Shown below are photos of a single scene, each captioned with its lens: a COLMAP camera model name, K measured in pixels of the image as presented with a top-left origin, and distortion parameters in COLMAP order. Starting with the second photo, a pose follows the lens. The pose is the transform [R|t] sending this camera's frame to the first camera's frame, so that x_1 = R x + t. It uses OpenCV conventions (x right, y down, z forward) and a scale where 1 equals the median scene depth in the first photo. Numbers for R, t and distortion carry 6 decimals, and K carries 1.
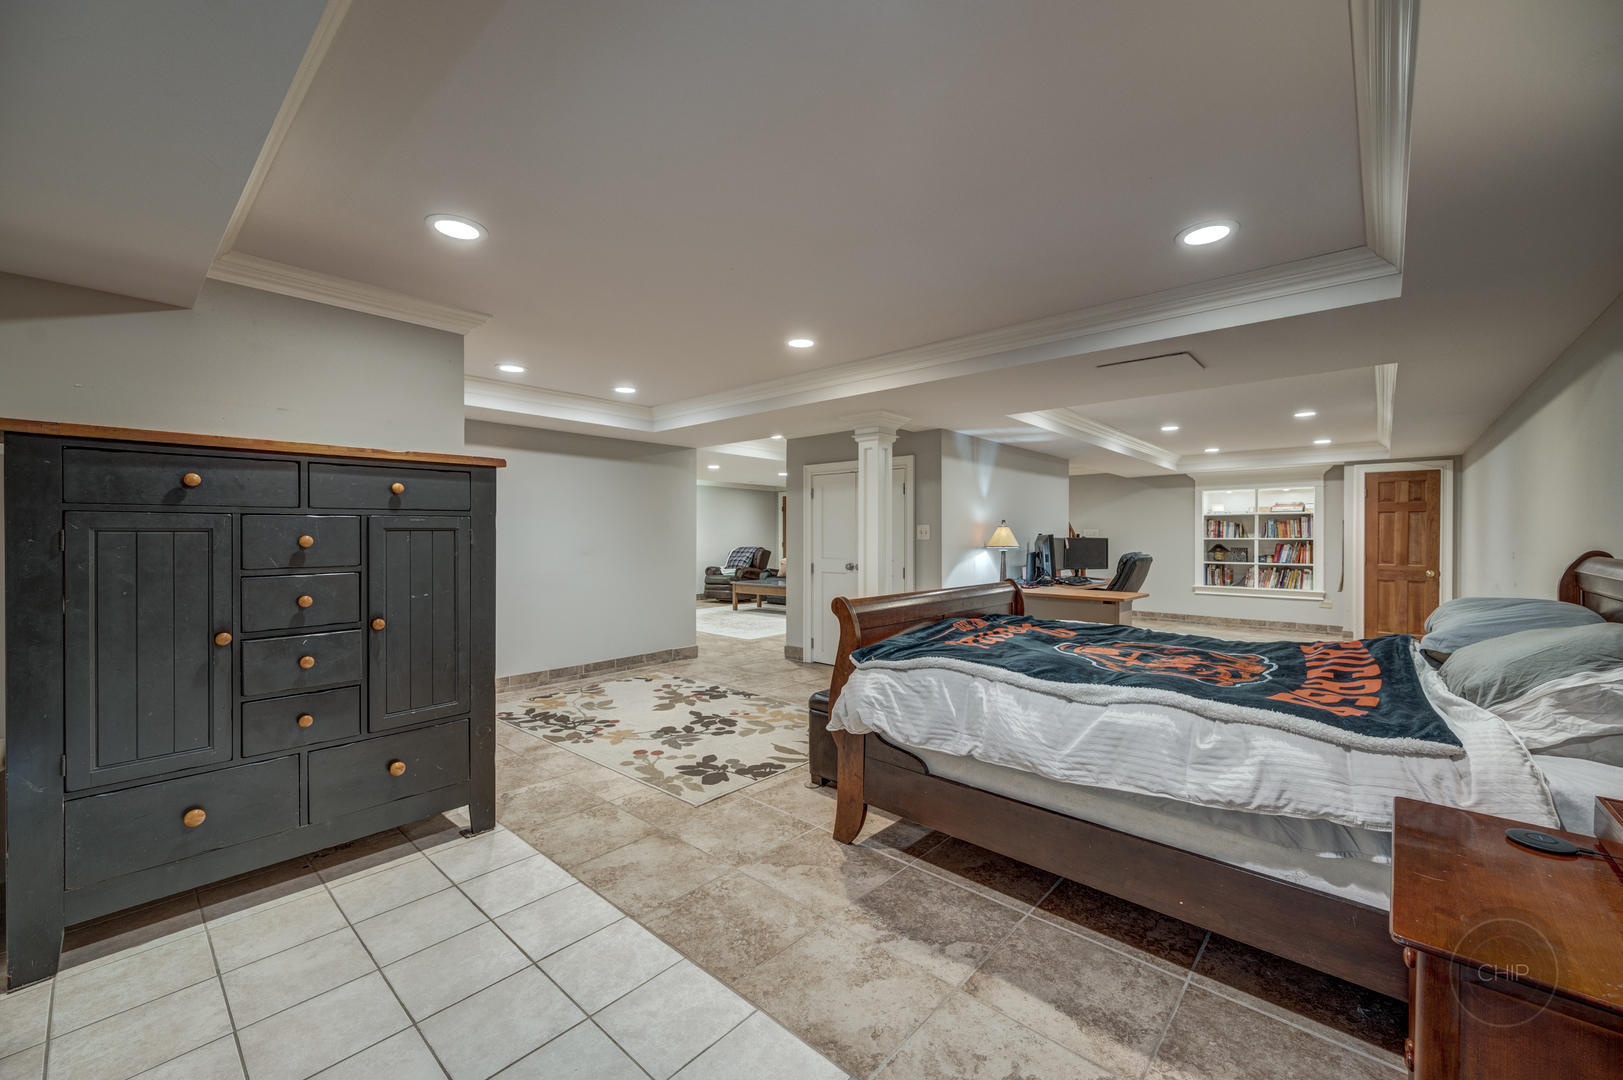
lens RADIAL K [[642.0, 0, 808.8], [0, 642.0, 537.4], [0, 0, 1]] dist [-0.000490, 0.001067]
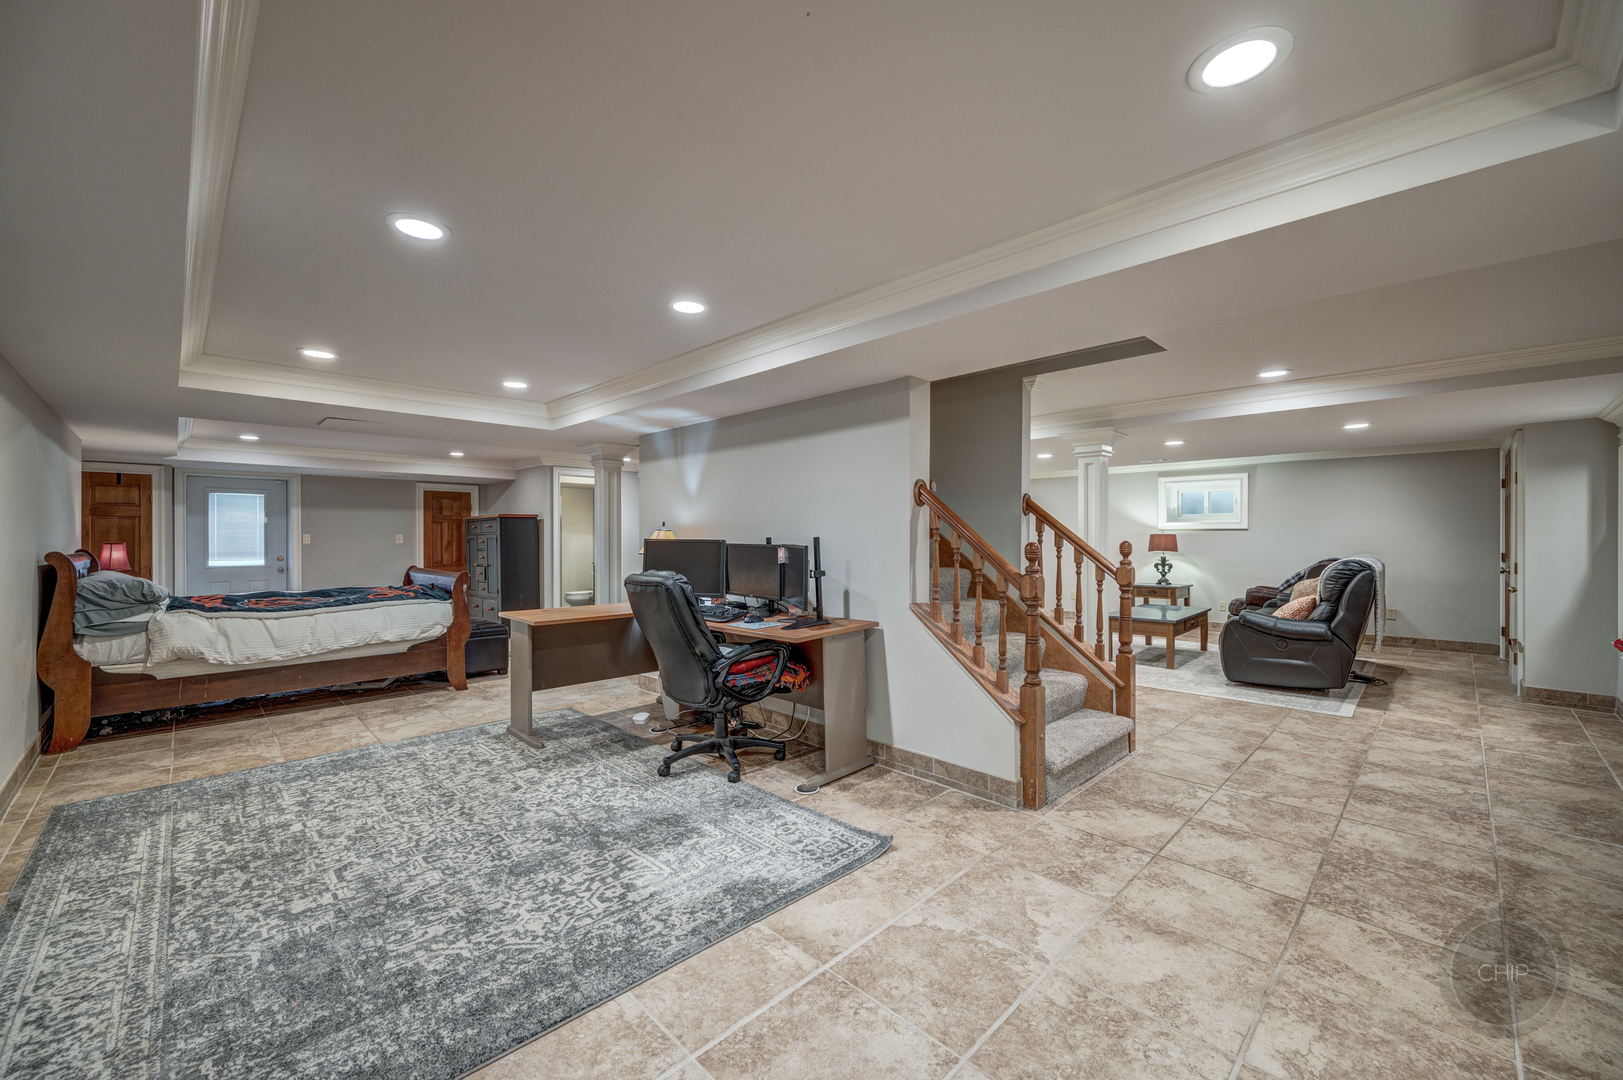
lens RADIAL K [[642.0, 0, 818.1], [0, 642.0, 534.1], [0, 0, 1]] dist [-0.000490, 0.001067]
pose [[-0.053437, -0.006036, -0.998553, 0.868172], [0.000489, 0.999981, -0.006071, -0.005578], [0.998571, -0.000813, -0.053433, 0.953702]]
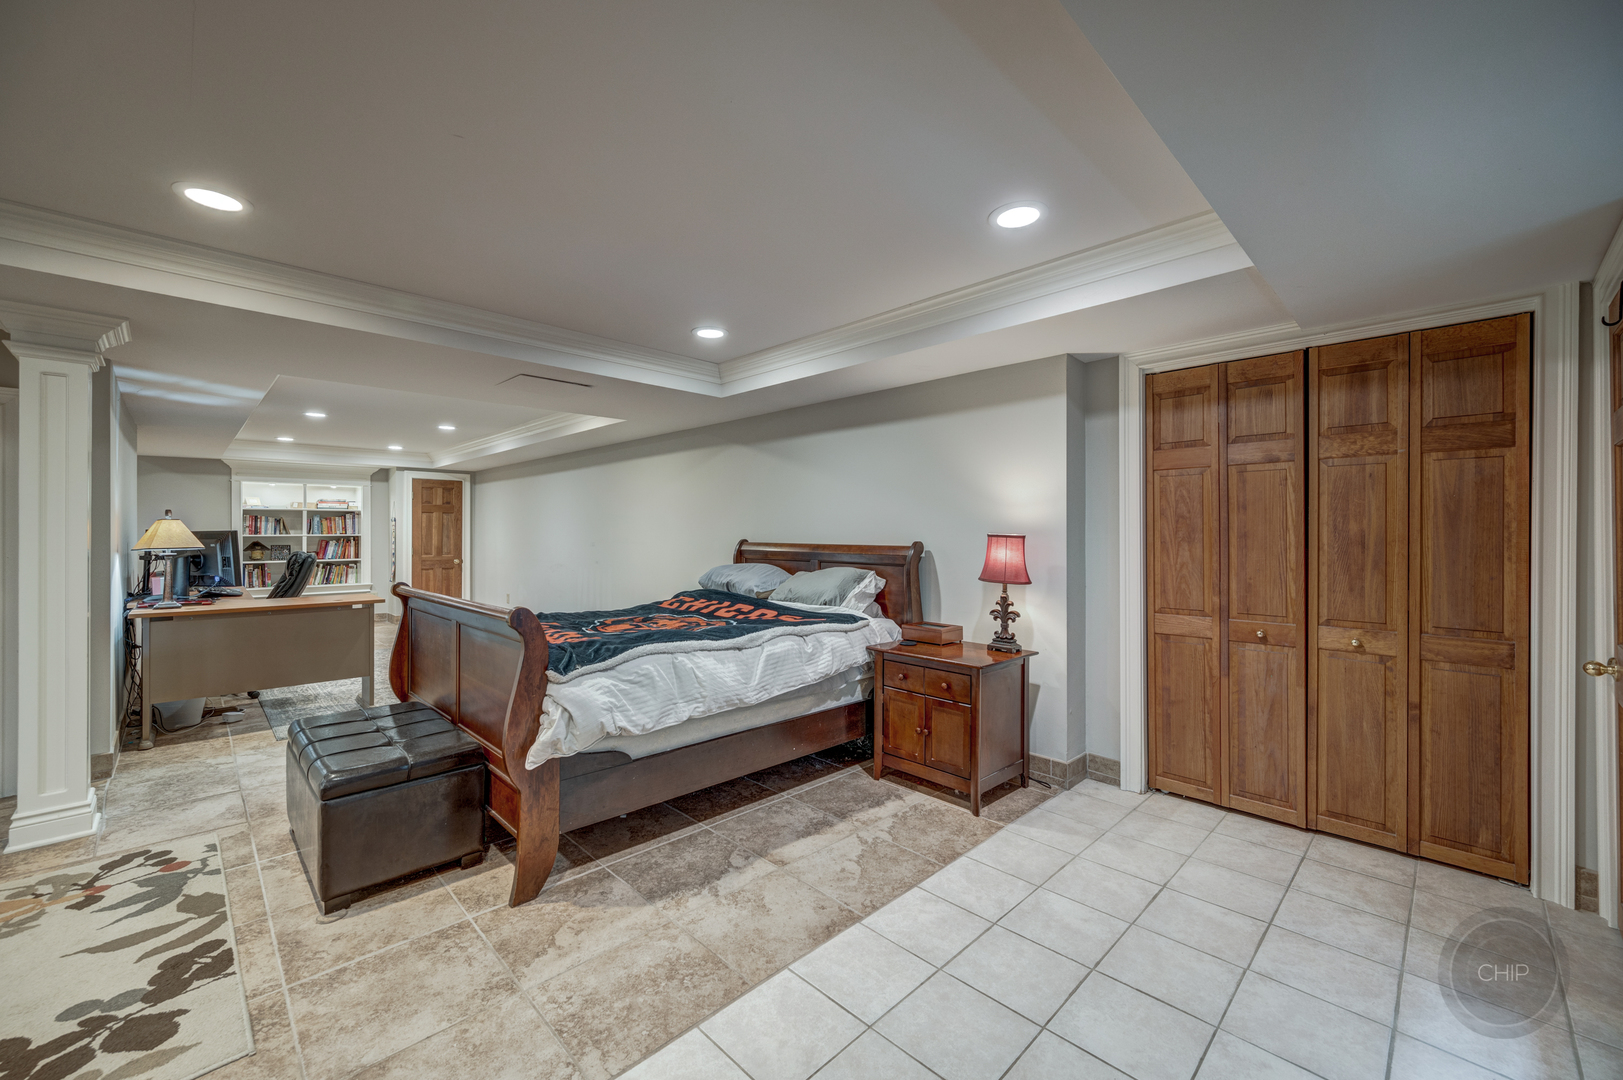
lens RADIAL K [[642.0, 0, 817.4], [0, 642.0, 531.0], [0, 0, 1]] dist [-0.000490, 0.001067]
pose [[0.055089, 0.000163, 0.998481, -0.262380], [0.003794, 0.999993, -0.000373, -0.001242], [-0.998474, 0.003808, 0.055088, 0.199639]]
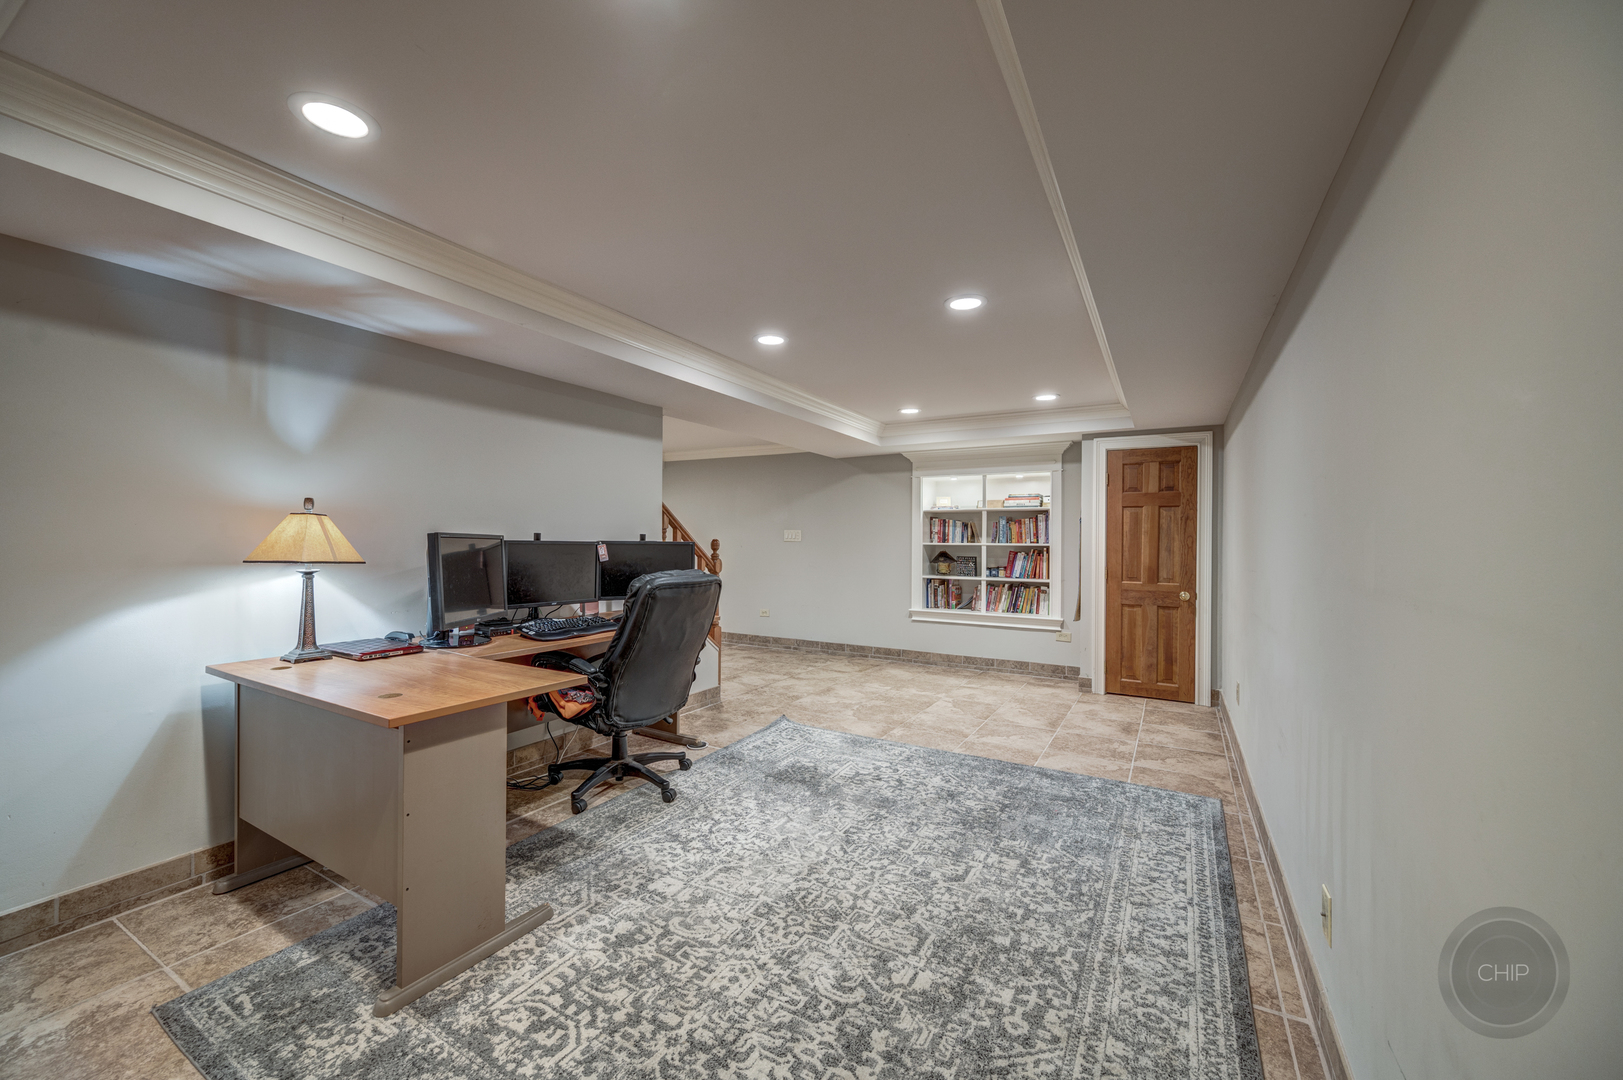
lens RADIAL K [[642.0, 0, 806.4], [0, 642.0, 538.3], [0, 0, 1]] dist [-0.000490, 0.001067]
pose [[0.977728, 0.004577, 0.209828, 0.406259], [-0.004101, 0.999988, -0.002701, -0.002004], [-0.209838, 0.001780, 0.977735, 0.392427]]
